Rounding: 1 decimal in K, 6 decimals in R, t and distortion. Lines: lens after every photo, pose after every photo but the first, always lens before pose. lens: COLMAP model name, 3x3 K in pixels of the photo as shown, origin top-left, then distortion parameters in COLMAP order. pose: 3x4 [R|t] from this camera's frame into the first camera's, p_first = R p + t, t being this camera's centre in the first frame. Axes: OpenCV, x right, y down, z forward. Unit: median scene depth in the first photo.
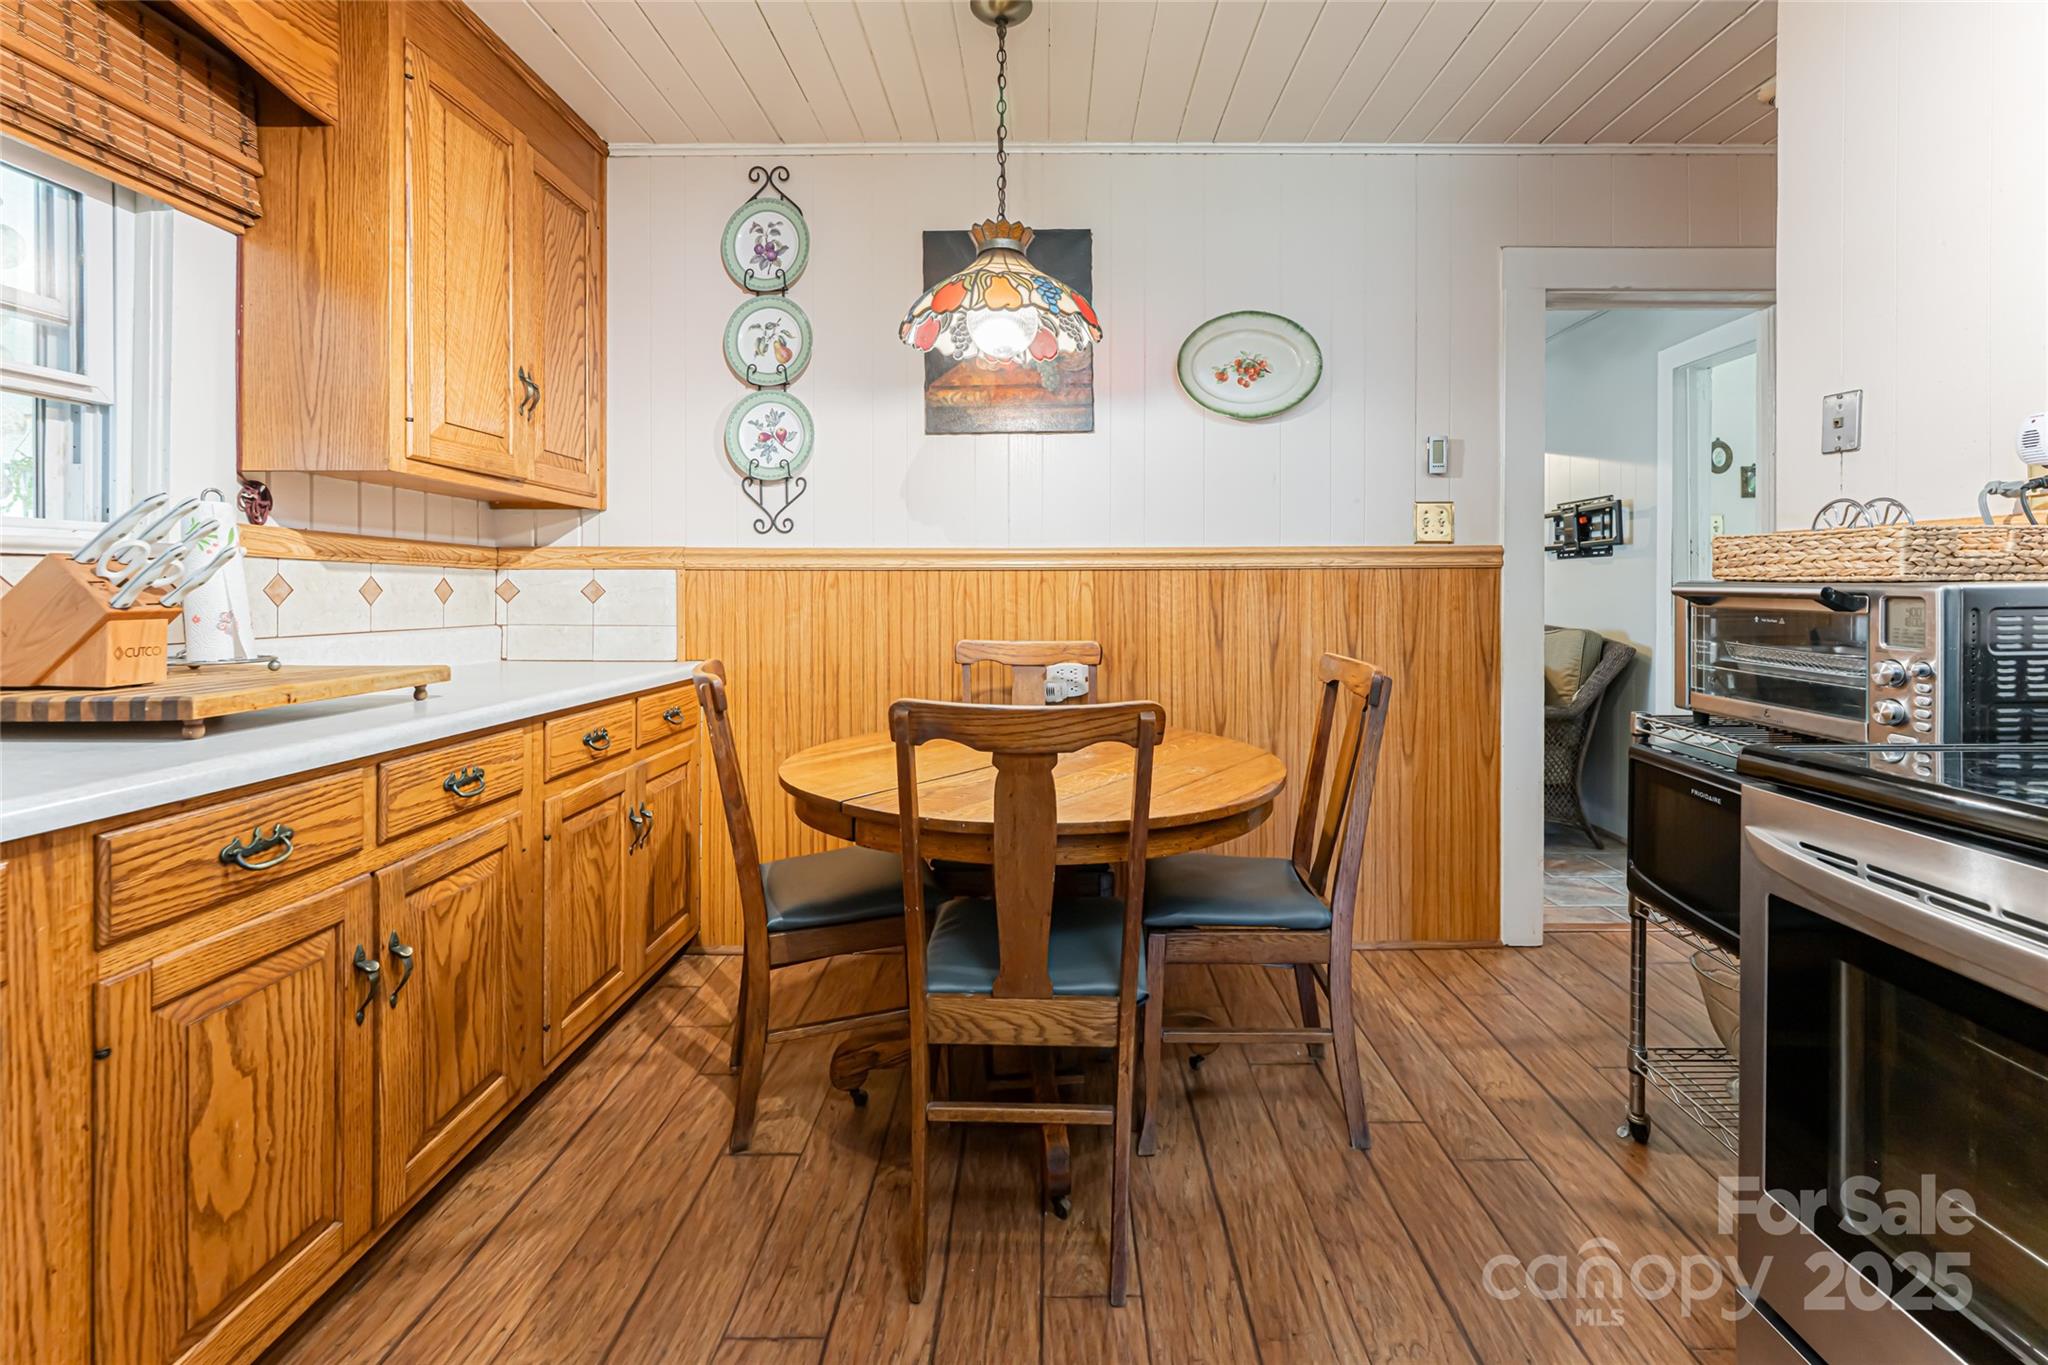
lens RADIAL K [[849.9, 0, 1059.3], [0, 849.9, 587.0], [0, 0, 1]] dist [0.000626, 0.000189]
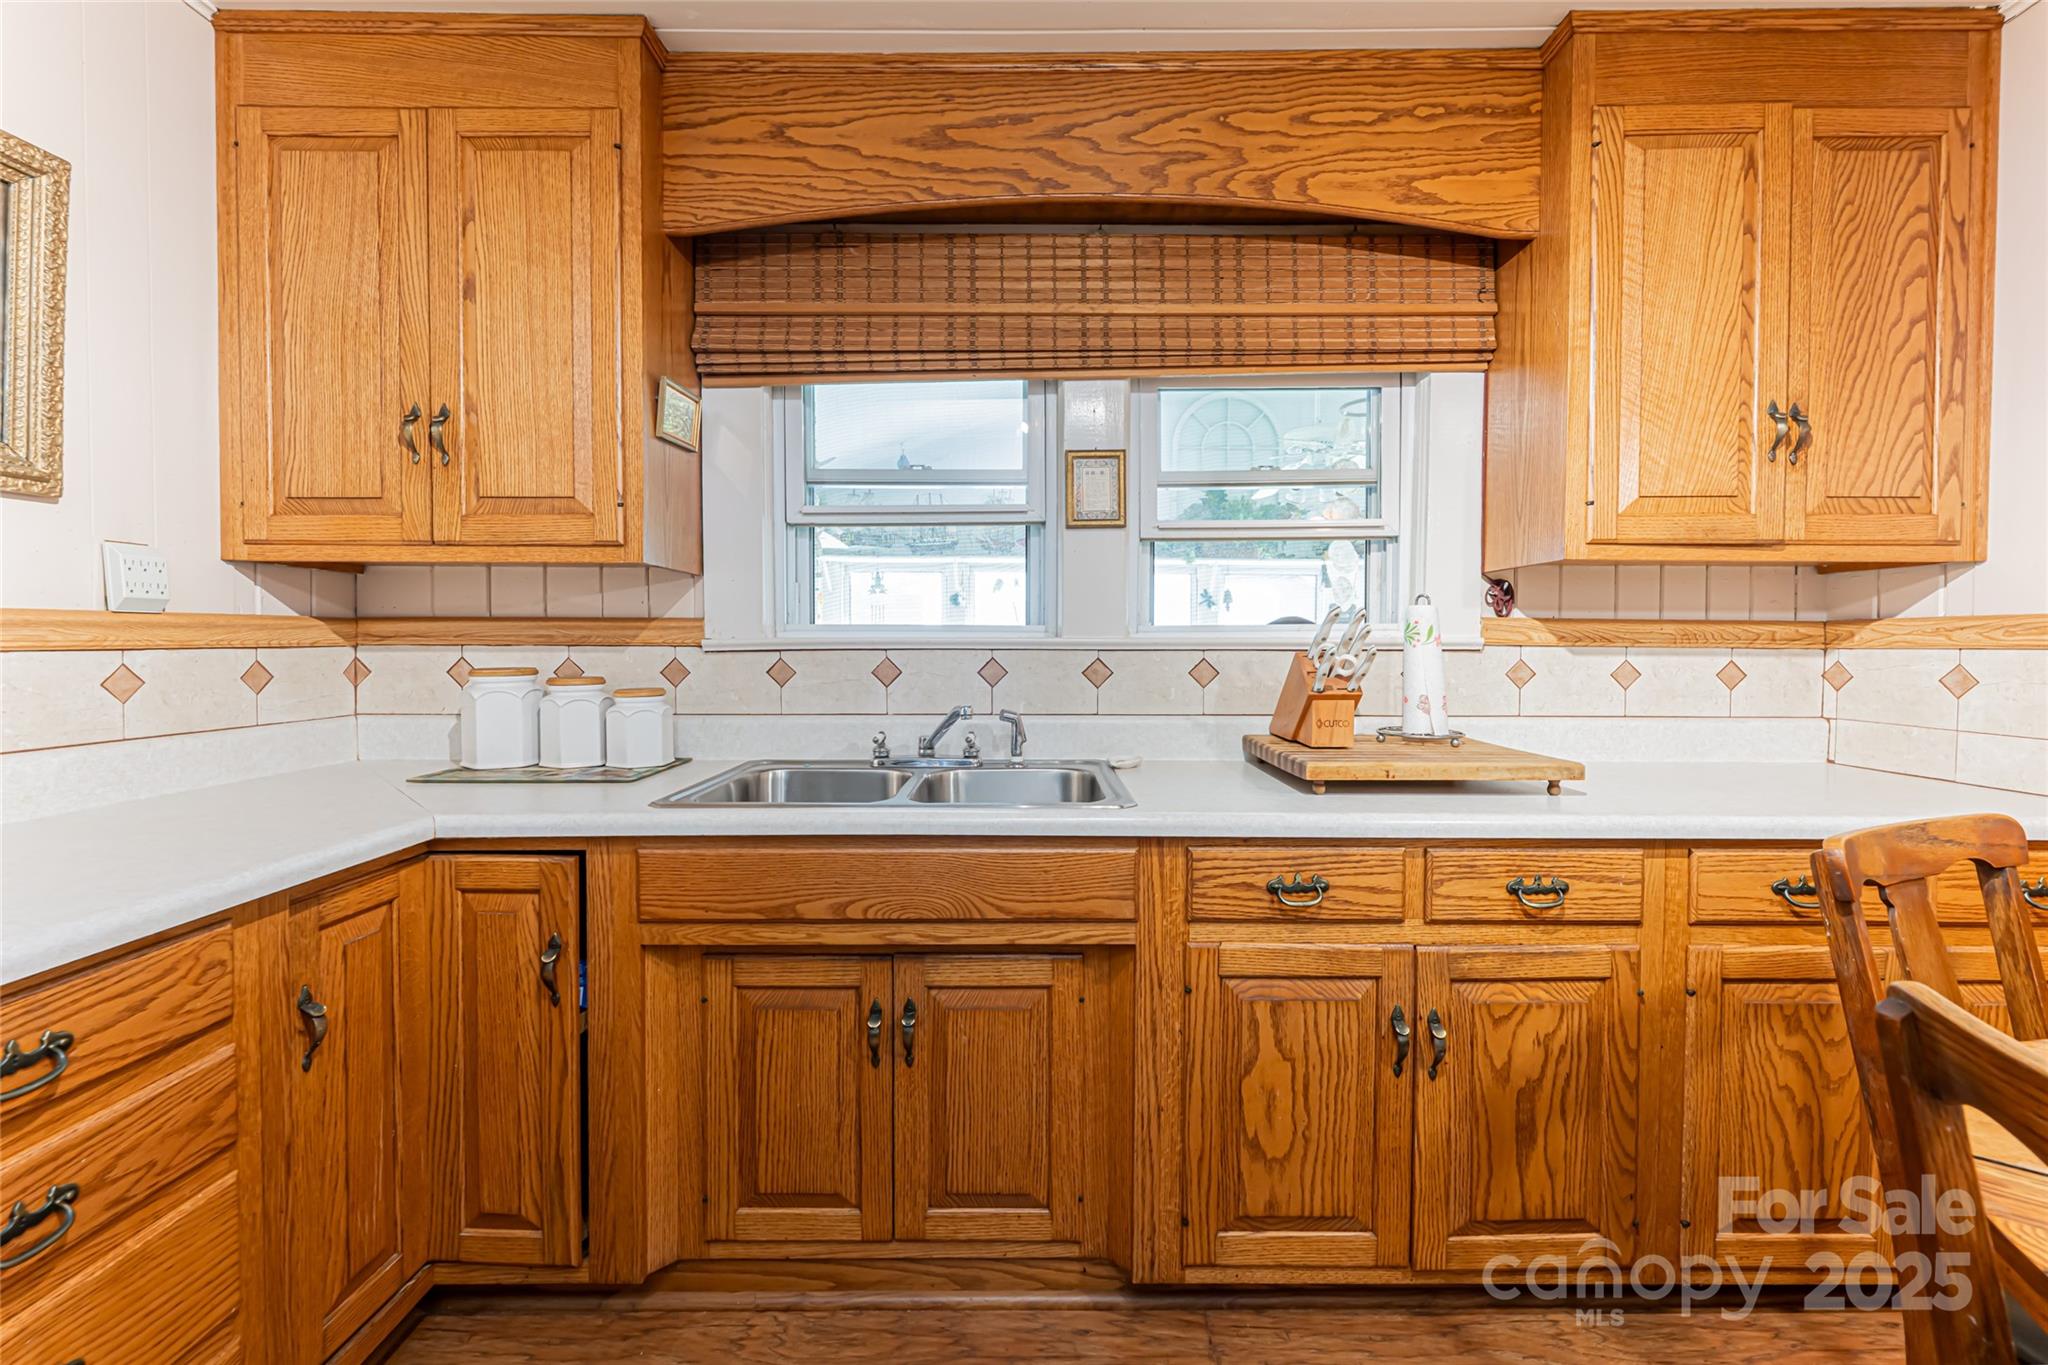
lens RADIAL K [[849.9, 0, 1072.6], [0, 849.9, 654.4], [0, 0, 1]] dist [0.000626, 0.000189]
pose [[0.003109, 0.016520, -0.999859, 0.225469], [-0.000035, 0.999864, 0.016520, -0.045763], [0.999995, -0.000016, 0.003109, 0.455067]]
